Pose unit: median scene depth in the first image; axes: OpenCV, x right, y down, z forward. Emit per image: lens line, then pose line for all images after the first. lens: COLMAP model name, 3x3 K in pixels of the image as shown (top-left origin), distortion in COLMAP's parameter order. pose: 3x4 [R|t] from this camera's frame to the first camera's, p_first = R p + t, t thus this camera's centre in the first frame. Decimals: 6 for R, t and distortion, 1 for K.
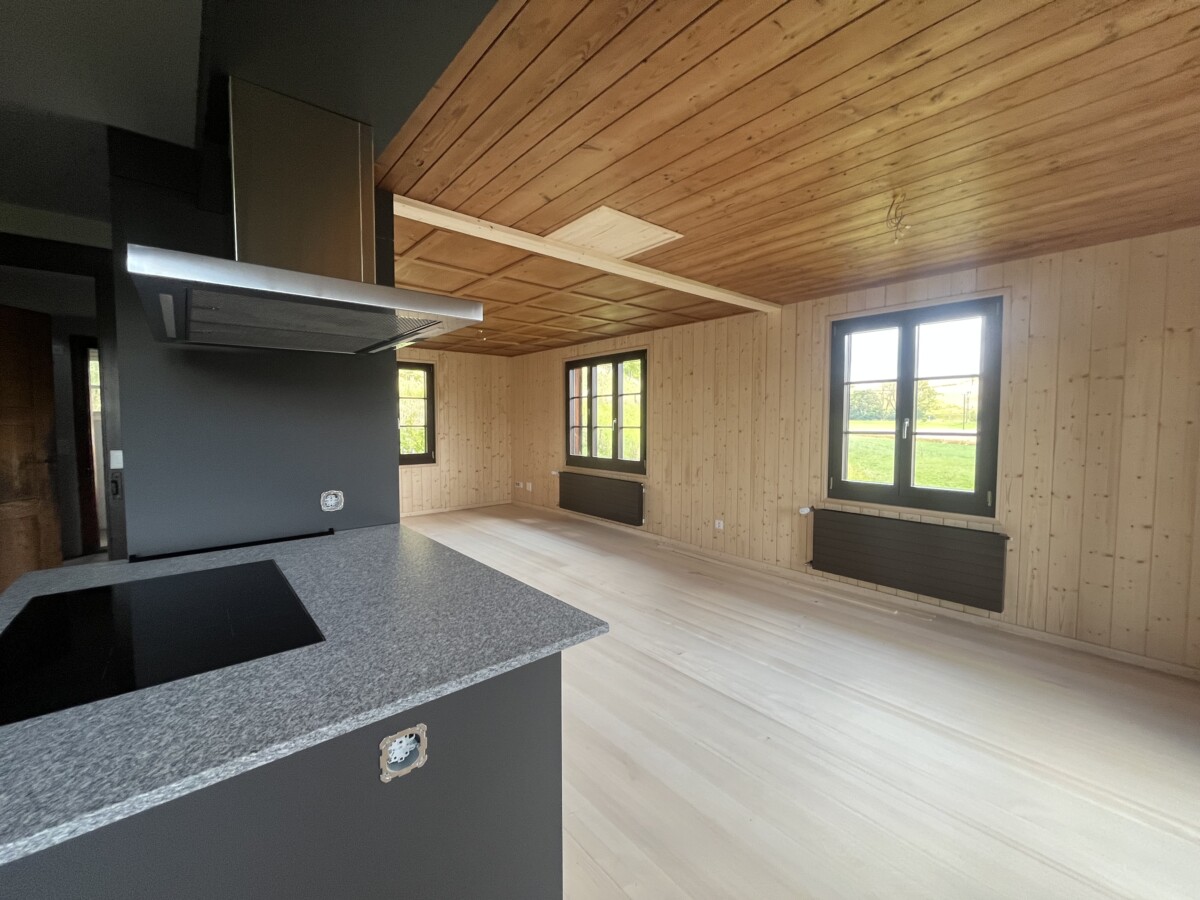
lens RADIAL K [[484.5, 0, 601.2], [0, 484.5, 446.1], [0, 0, 1]] dist [-0.002828, 0.000042]
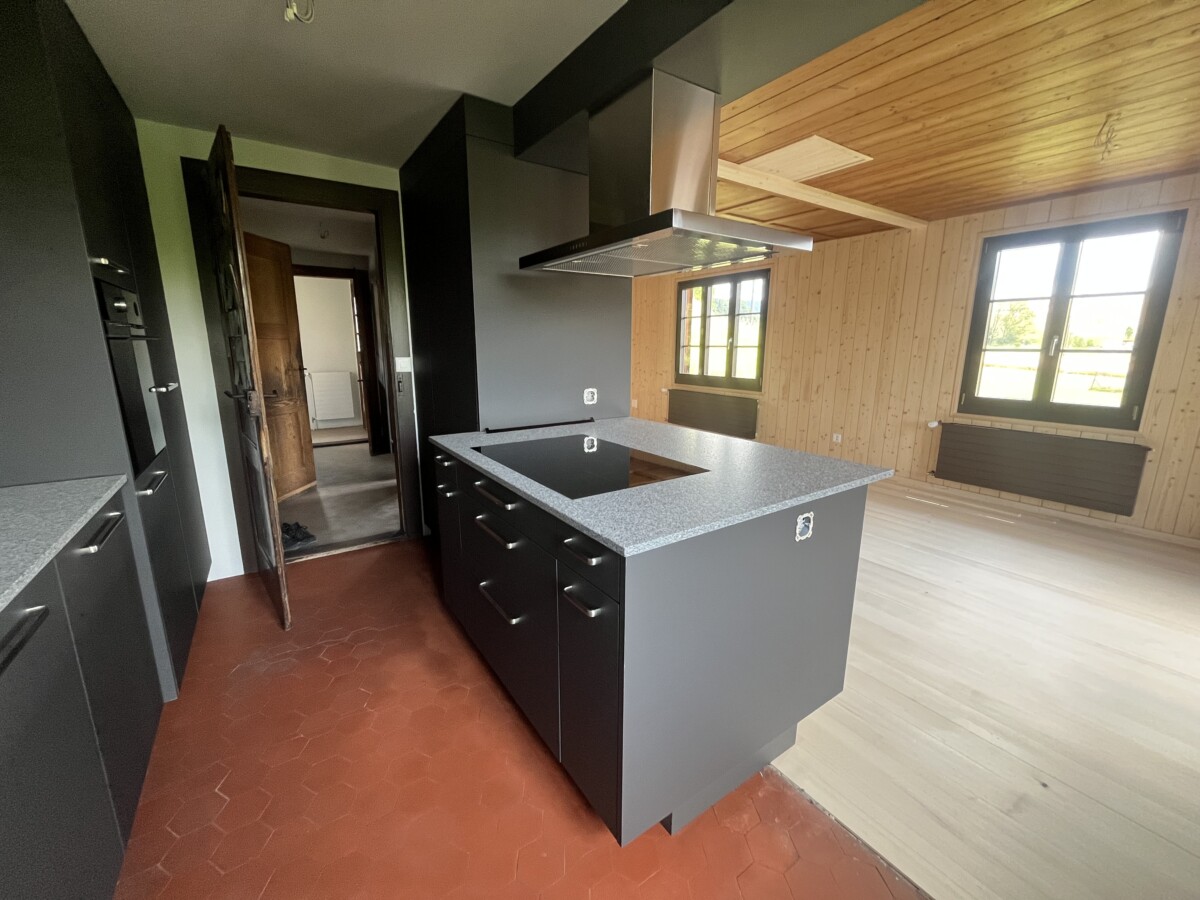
lens RADIAL K [[484.5, 0, 601.2], [0, 484.5, 446.1], [0, 0, 1]] dist [-0.002828, 0.000042]
pose [[0.993941, 0.026046, -0.106783, -0.201929], [-0.009305, 0.987970, 0.154367, 0.023371], [0.109519, -0.152438, 0.982226, -0.145755]]
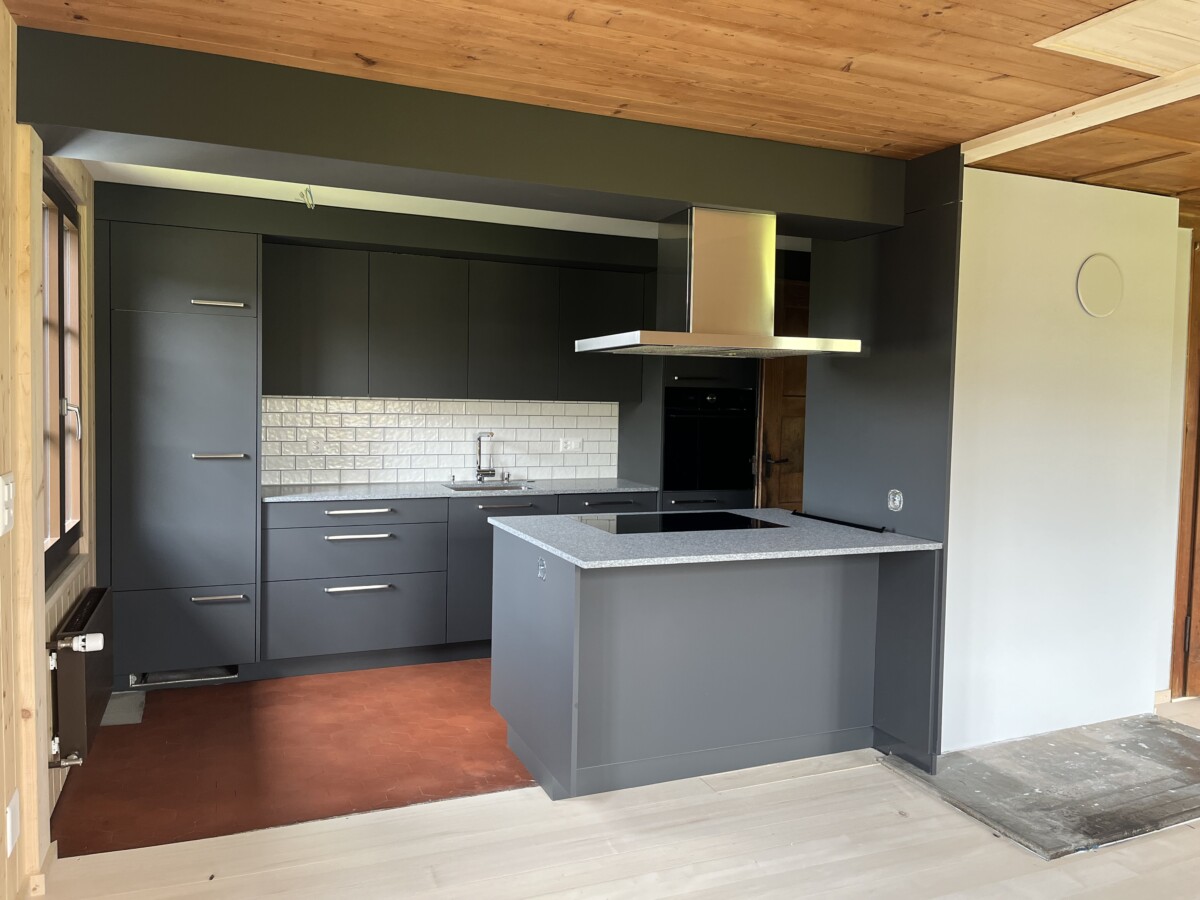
lens RADIAL K [[909.1, 0, 603.6], [0, 909.1, 442.2], [0, 0, 1]] dist [0.091971, -0.134251]
pose [[-0.308169, 0.037874, -0.950577, 0.698030], [-0.073484, 0.995274, 0.063477, -0.037575], [0.948489, 0.089414, -0.303930, 0.518064]]
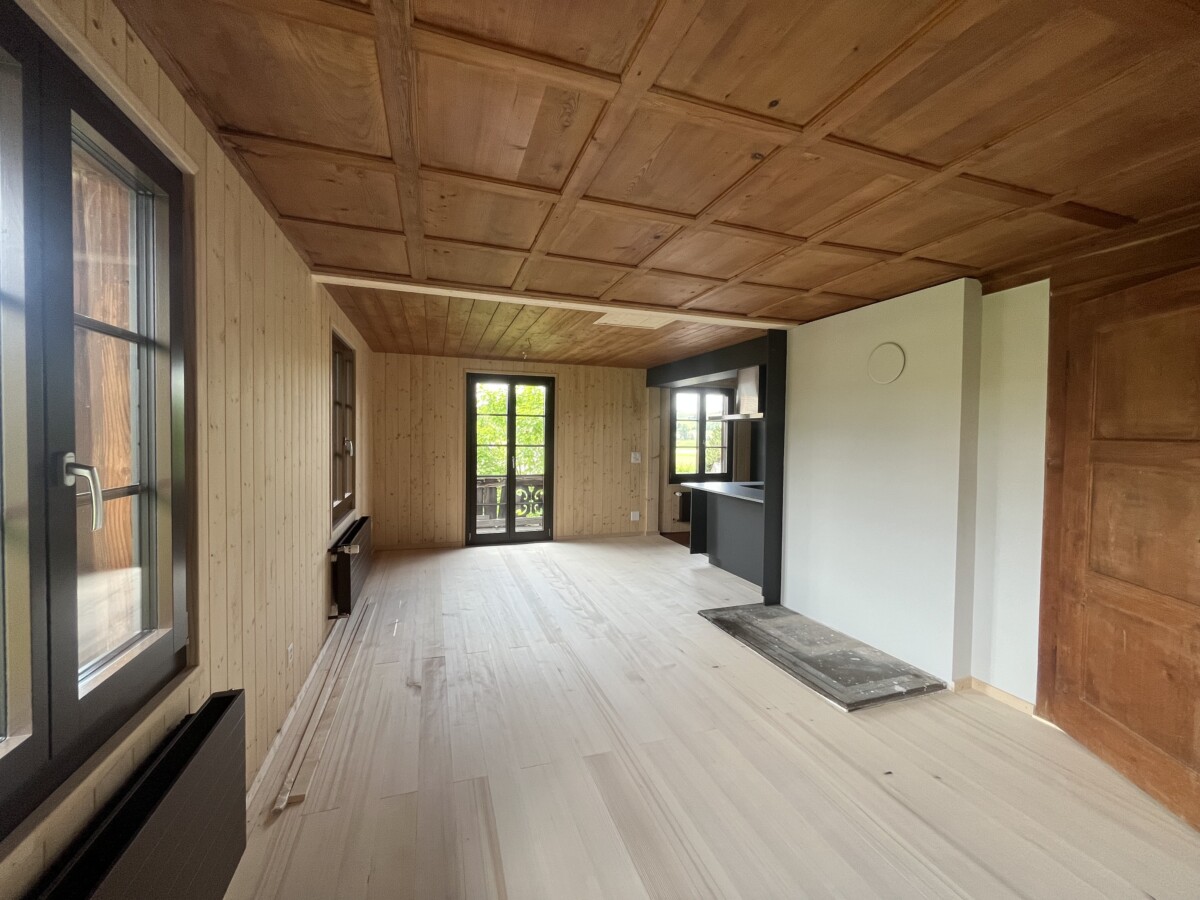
lens RADIAL K [[484.5, 0, 601.2], [0, 484.5, 446.1], [0, 0, 1]] dist [-0.002828, 0.000042]
pose [[-0.928957, -0.022846, 0.369482, -0.289436], [0.005900, 0.997053, 0.076484, -0.109726], [-0.370141, 0.073230, -0.926085, 1.655031]]
